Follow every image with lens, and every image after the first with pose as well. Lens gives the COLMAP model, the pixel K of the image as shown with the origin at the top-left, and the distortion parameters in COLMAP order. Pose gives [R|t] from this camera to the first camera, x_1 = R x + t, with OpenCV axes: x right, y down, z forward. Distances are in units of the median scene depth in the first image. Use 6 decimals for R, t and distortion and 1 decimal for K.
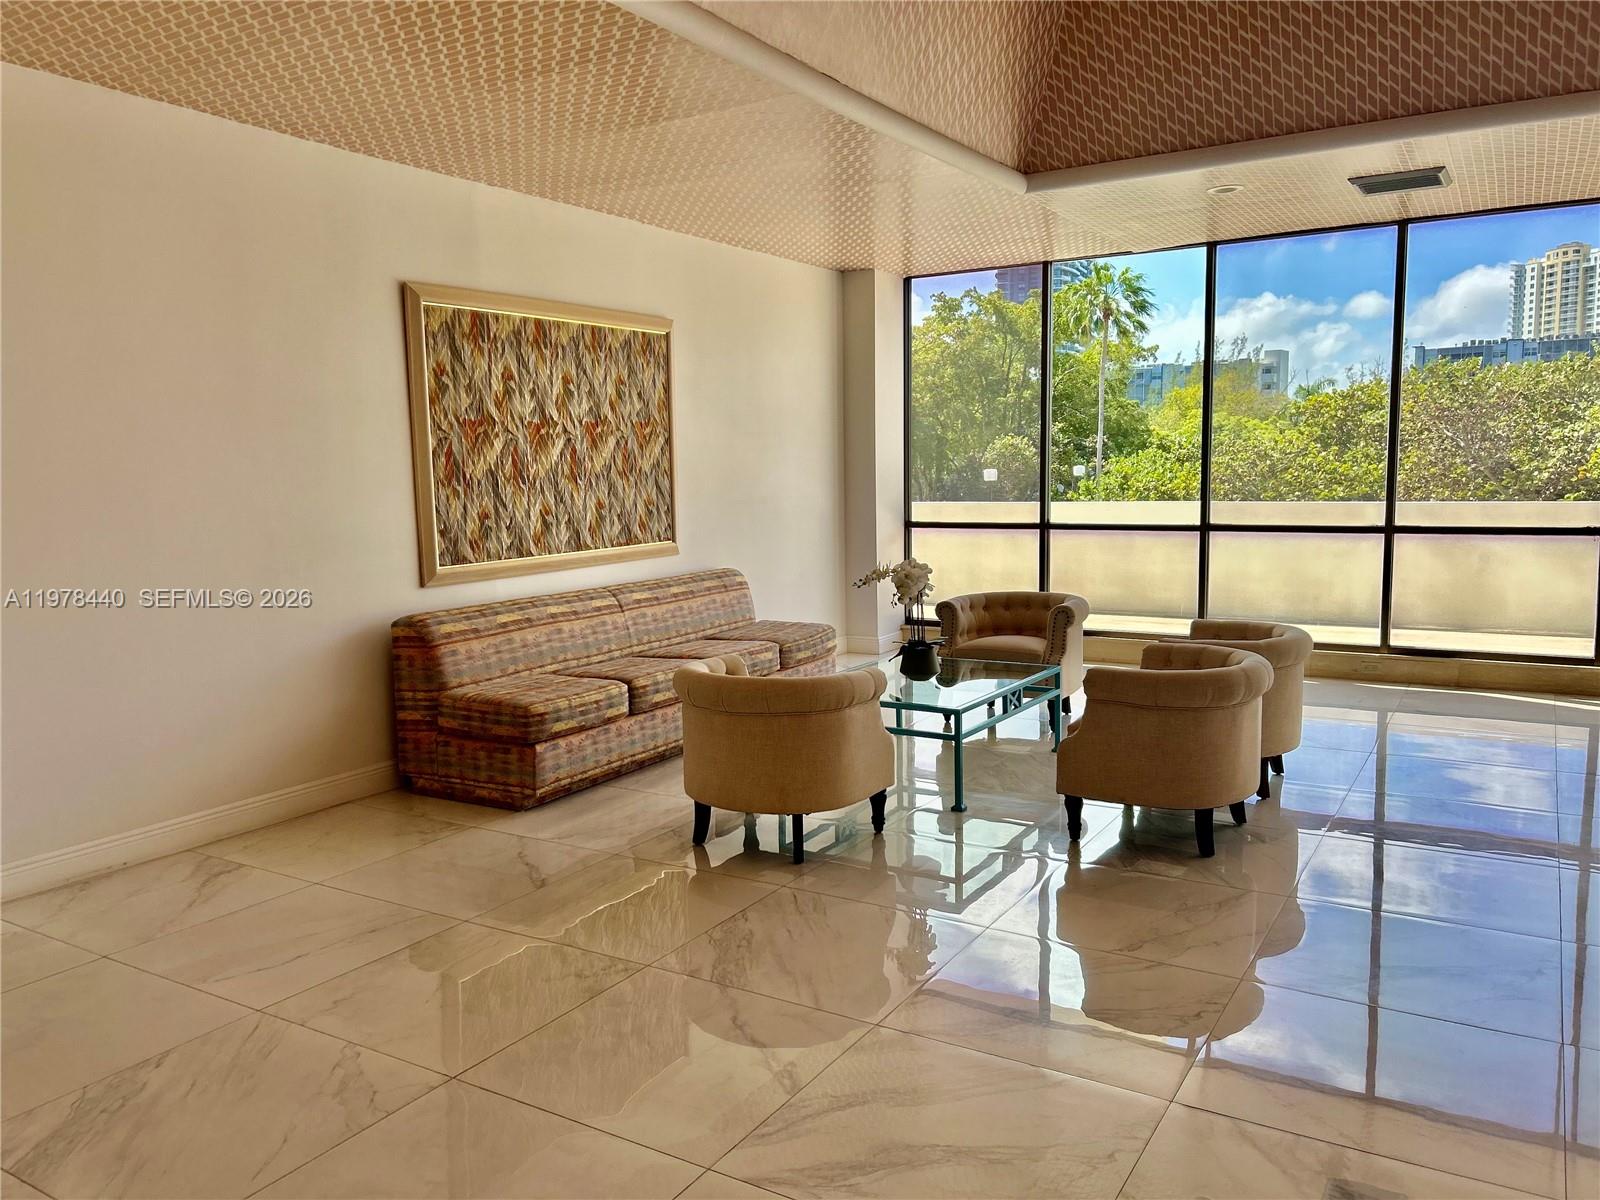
lens RADIAL K [[1211.7, 0, 800.0], [0, 1211.7, 600.0], [0, 0, 1]] dist [0.036664, -0.002116]
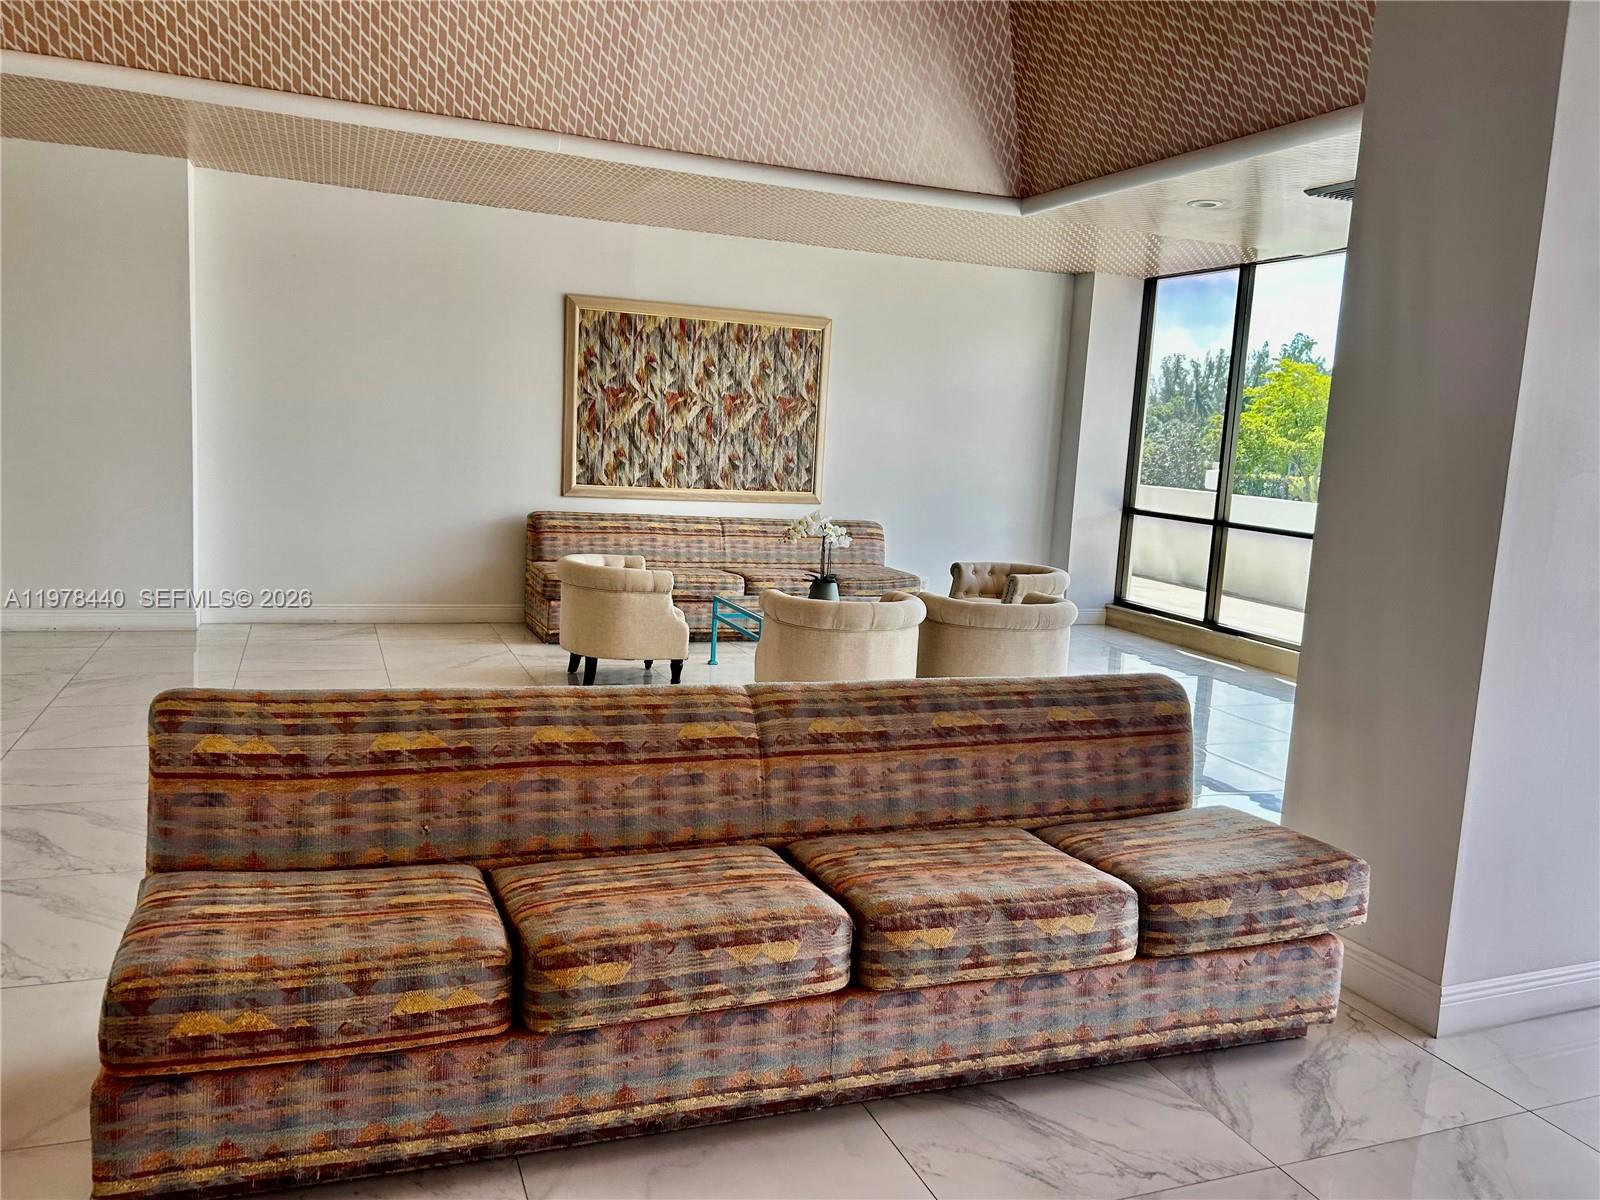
lens RADIAL K [[1183.7, 0, 800.0], [0, 1183.7, 600.0], [0, 0, 1]] dist [0.063446, 0.000156]
pose [[0.804772, 0.146481, -0.575226, 0.677877], [-0.137795, 0.988703, 0.058989, -0.009416], [0.577368, 0.031790, 0.815865, -0.028744]]
